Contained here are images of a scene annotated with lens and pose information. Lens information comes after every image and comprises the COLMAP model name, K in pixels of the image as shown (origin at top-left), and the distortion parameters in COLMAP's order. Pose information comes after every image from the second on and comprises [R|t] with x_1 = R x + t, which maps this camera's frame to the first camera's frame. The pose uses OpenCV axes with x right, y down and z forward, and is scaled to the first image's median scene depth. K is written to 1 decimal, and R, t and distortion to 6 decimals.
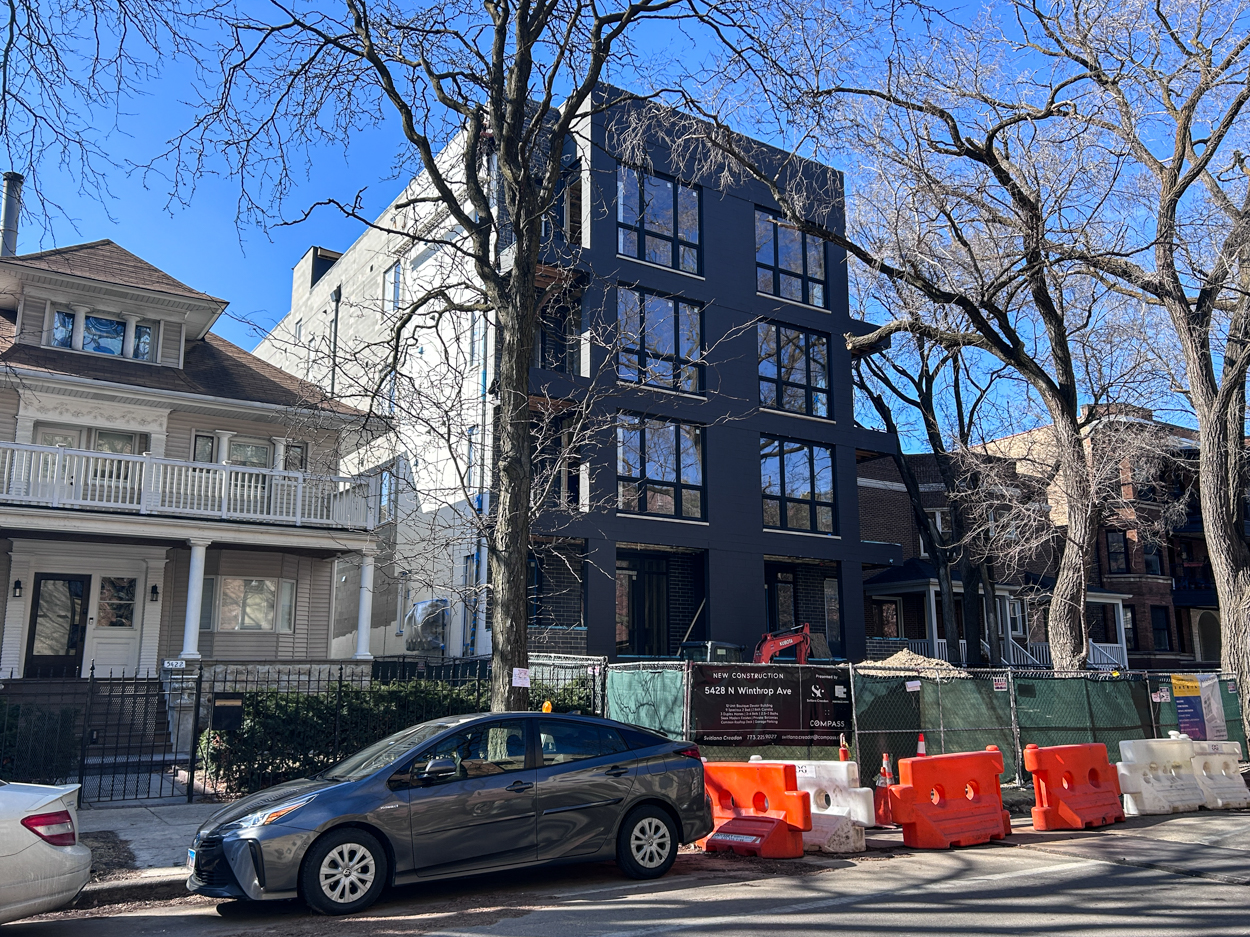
lens RADIAL K [[1003.8, 0, 625.0], [0, 1003.8, 468.5], [0, 0, 1]] dist [0.036488, -0.001494]
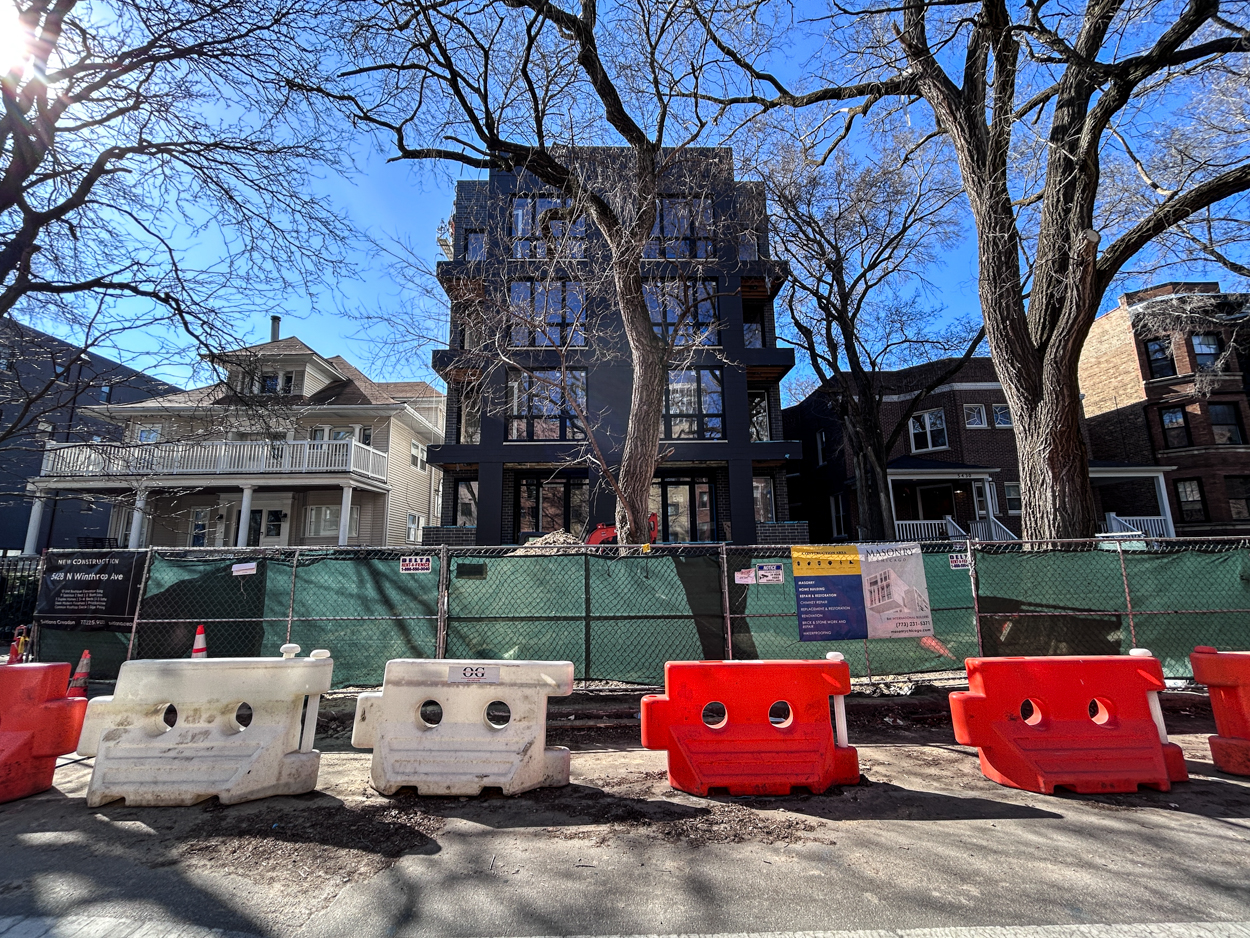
lens RADIAL K [[508.8, 0, 625.0], [0, 508.8, 469.0], [0, 0, 1]] dist [0.000053, 0.000085]
pose [[0.849417, -0.106133, -0.516940, 0.549950], [0.121640, 0.992567, -0.003910, 0.117480], [0.513513, -0.059560, 0.856012, 0.546990]]
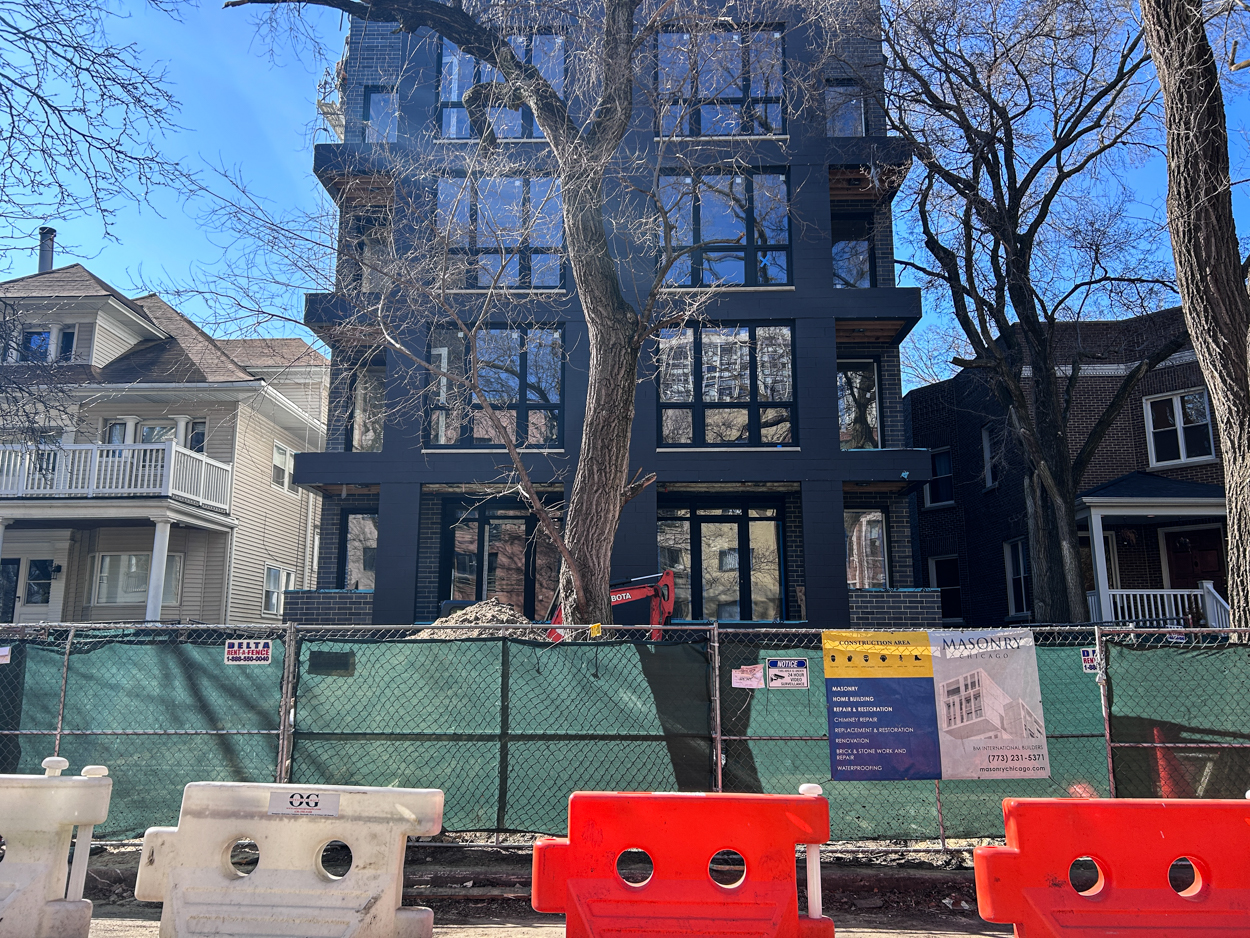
lens RADIAL K [[924.3, 0, 625.0], [0, 924.3, 469.0], [0, 0, 1]] dist [0.038990, -0.011206]
pose [[0.824998, -0.110583, -0.554212, 0.617121], [0.115357, 0.992973, -0.026410, 0.112630], [0.553238, -0.042143, 0.831957, 0.517872]]
